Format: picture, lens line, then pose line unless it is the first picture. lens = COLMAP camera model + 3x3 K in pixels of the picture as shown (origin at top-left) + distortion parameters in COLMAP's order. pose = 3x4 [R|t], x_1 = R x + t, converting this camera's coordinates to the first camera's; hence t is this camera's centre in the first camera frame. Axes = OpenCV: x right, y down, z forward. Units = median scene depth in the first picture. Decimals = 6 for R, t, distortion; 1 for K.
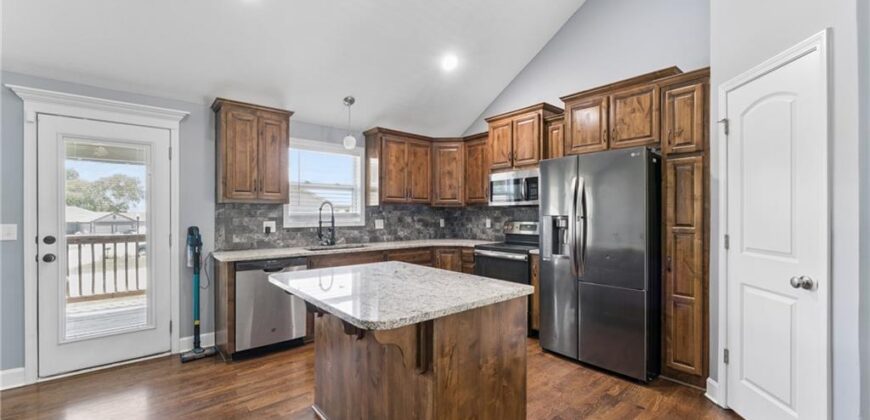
lens RADIAL K [[346.1, 0, 436.2], [0, 346.1, 208.6], [0, 0, 1]] dist [-0.000989, -0.000252]
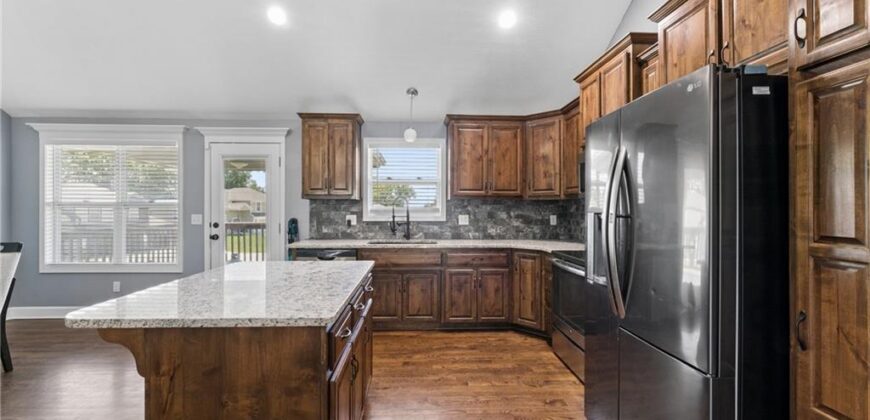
lens RADIAL K [[345.0, 0, 433.0], [0, 345.0, 204.7], [0, 0, 1]] dist [-0.002110, -0.000151]
pose [[0.787853, -0.004024, -0.615850, 0.384367], [0.007104, 0.999972, 0.002555, 0.001963], [0.615822, -0.006388, 0.787859, 0.263595]]
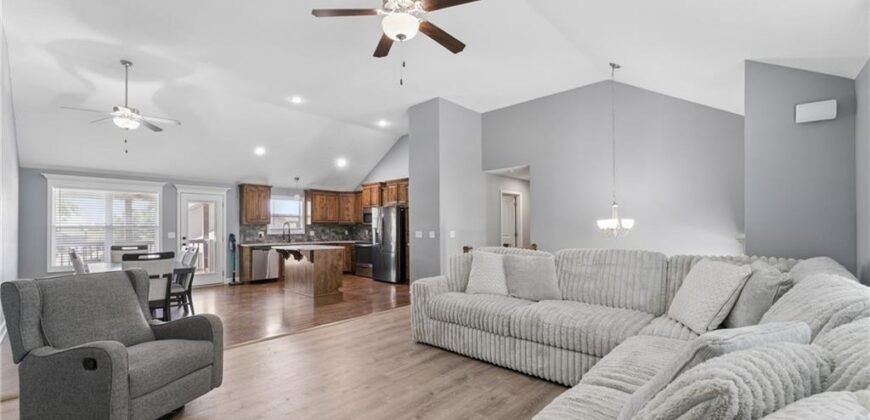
lens RADIAL K [[349.7, 0, 434.7], [0, 349.7, 215.1], [0, 0, 1]] dist [0.000123, -0.000108]
pose [[0.993368, -0.002223, 0.114956, 0.380059], [0.004837, 0.999736, -0.022459, -0.014868], [-0.114876, 0.022866, 0.993117, -1.374508]]
